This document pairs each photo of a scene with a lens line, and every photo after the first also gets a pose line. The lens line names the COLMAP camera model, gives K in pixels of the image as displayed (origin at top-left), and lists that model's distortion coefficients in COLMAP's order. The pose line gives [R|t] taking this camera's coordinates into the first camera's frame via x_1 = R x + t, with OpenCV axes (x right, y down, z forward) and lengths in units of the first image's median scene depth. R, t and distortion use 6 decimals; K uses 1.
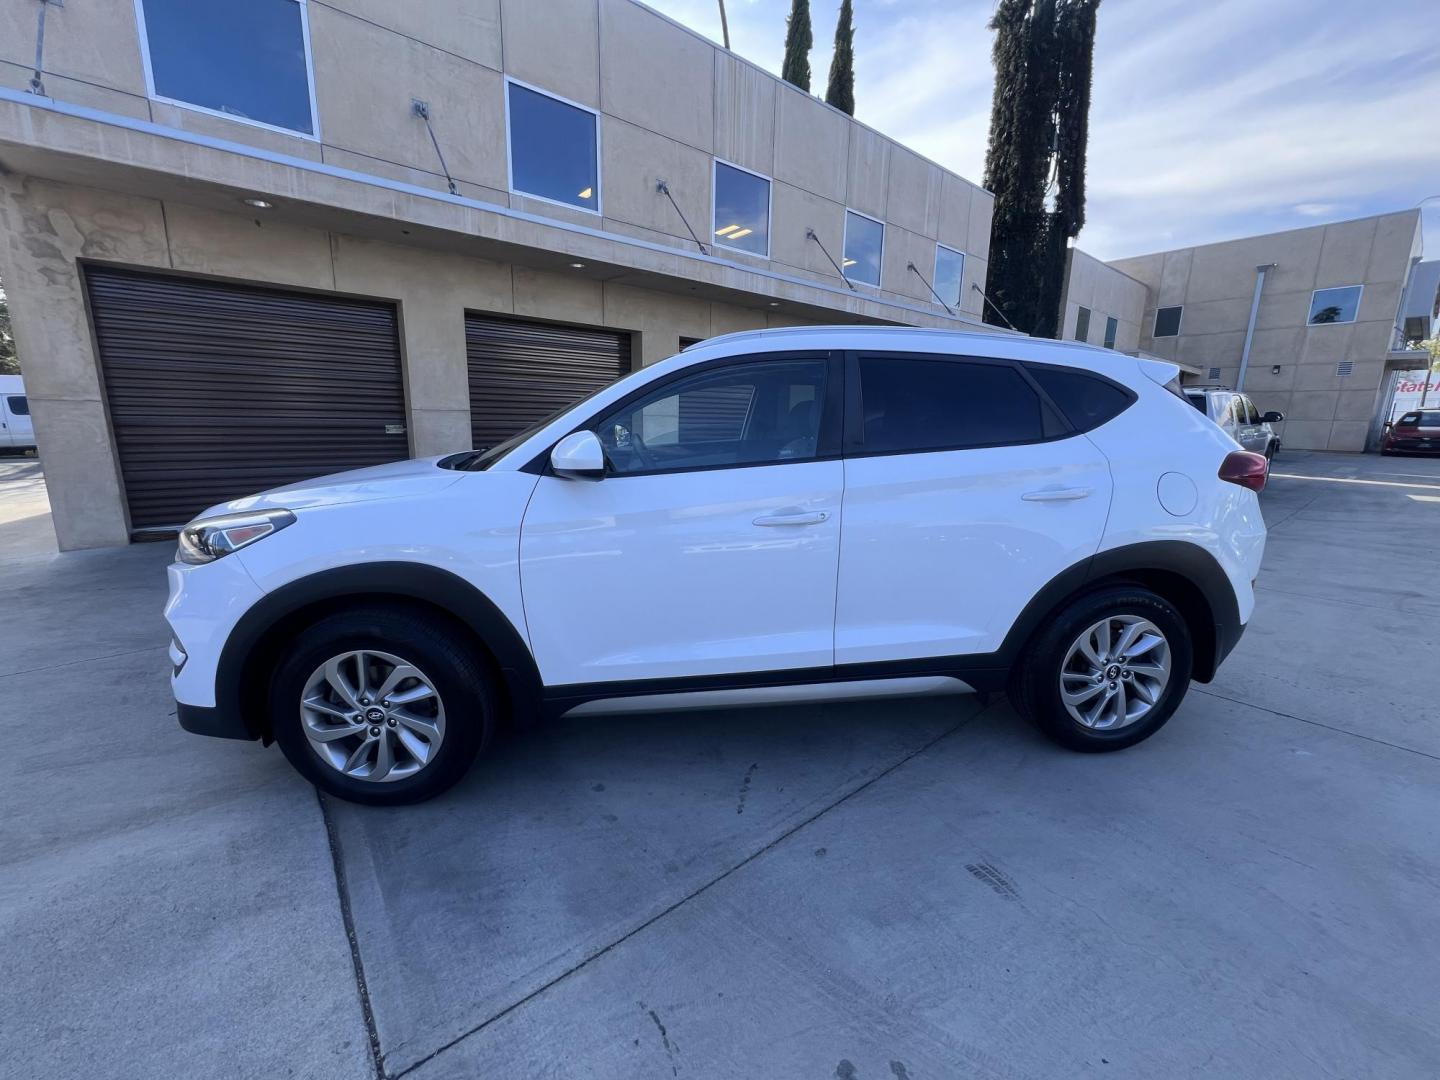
lens RADIAL K [[574.3, 0, 720.0], [0, 574.3, 540.0], [0, 0, 1]] dist [-0.001799, 0.000035]
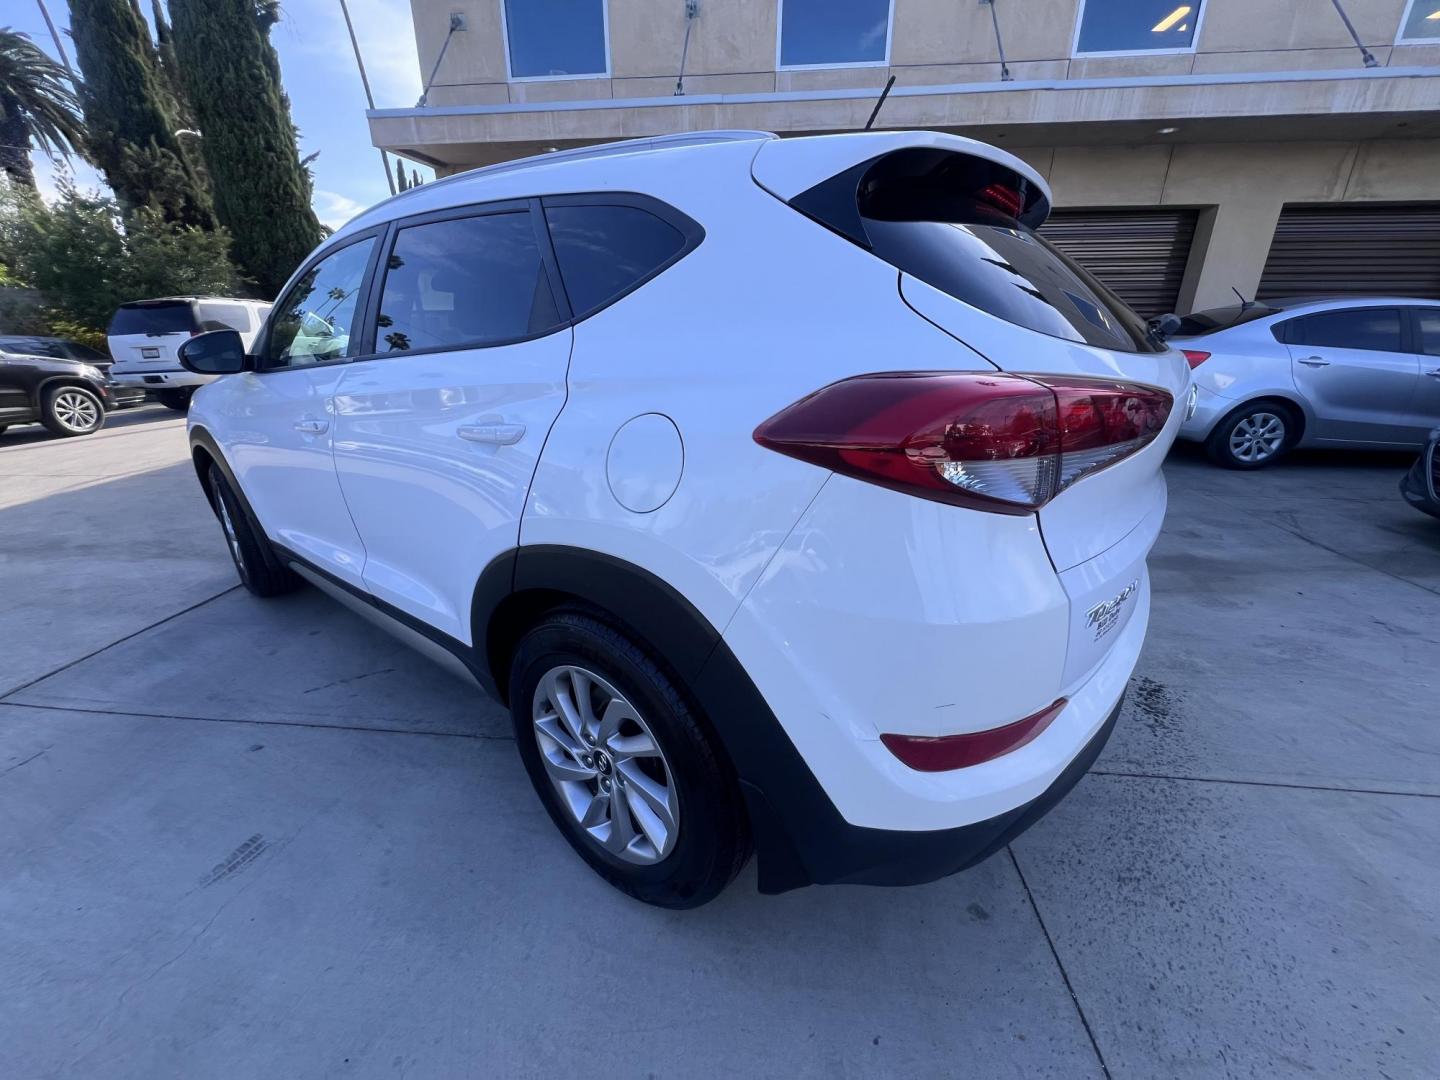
lens RADIAL K [[579.0, 0, 704.8], [0, 579.0, 560.2], [0, 0, 1]] dist [0.001347, 0.000230]
pose [[0.696022, 0.242592, -0.675797, 0.749528], [-0.141417, 0.969076, 0.202221, -0.049856], [0.703956, -0.045181, 0.708805, 0.479596]]
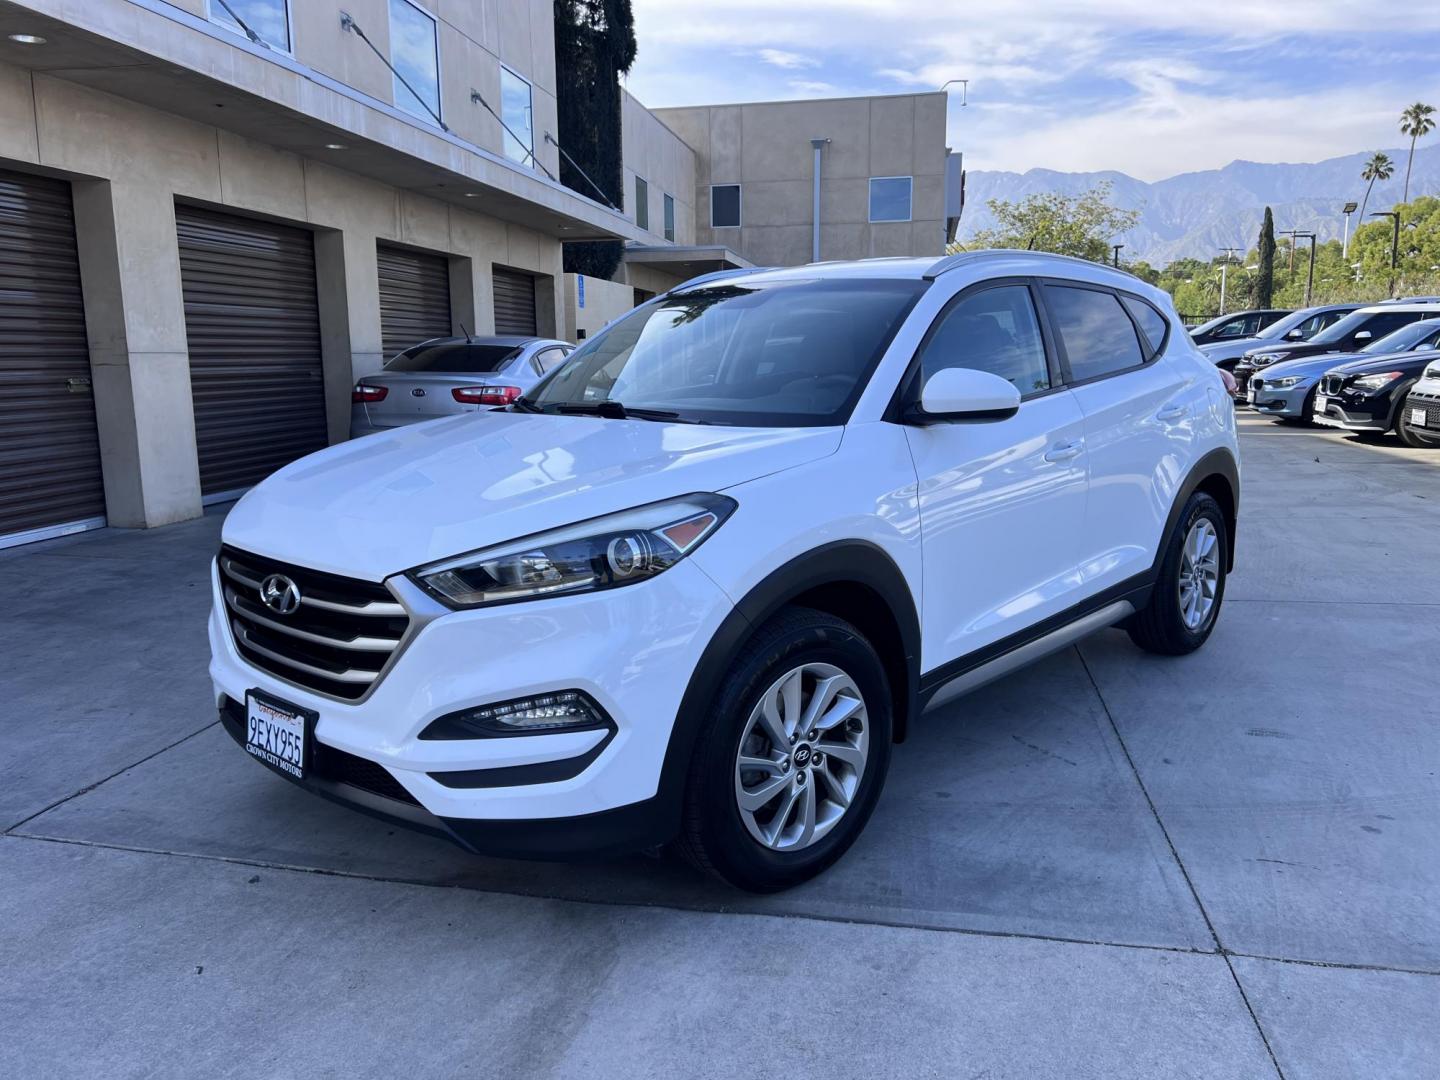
lens RADIAL K [[1099.5, 0, 699.4], [0, 1099.5, 547.3], [0, 0, 1]] dist [0.065193, -0.078933]
pose [[0.762696, -0.134765, 0.632560, -0.962356], [0.153526, 0.987820, 0.025341, -0.013029], [-0.628270, 0.077787, 0.774097, -0.034658]]
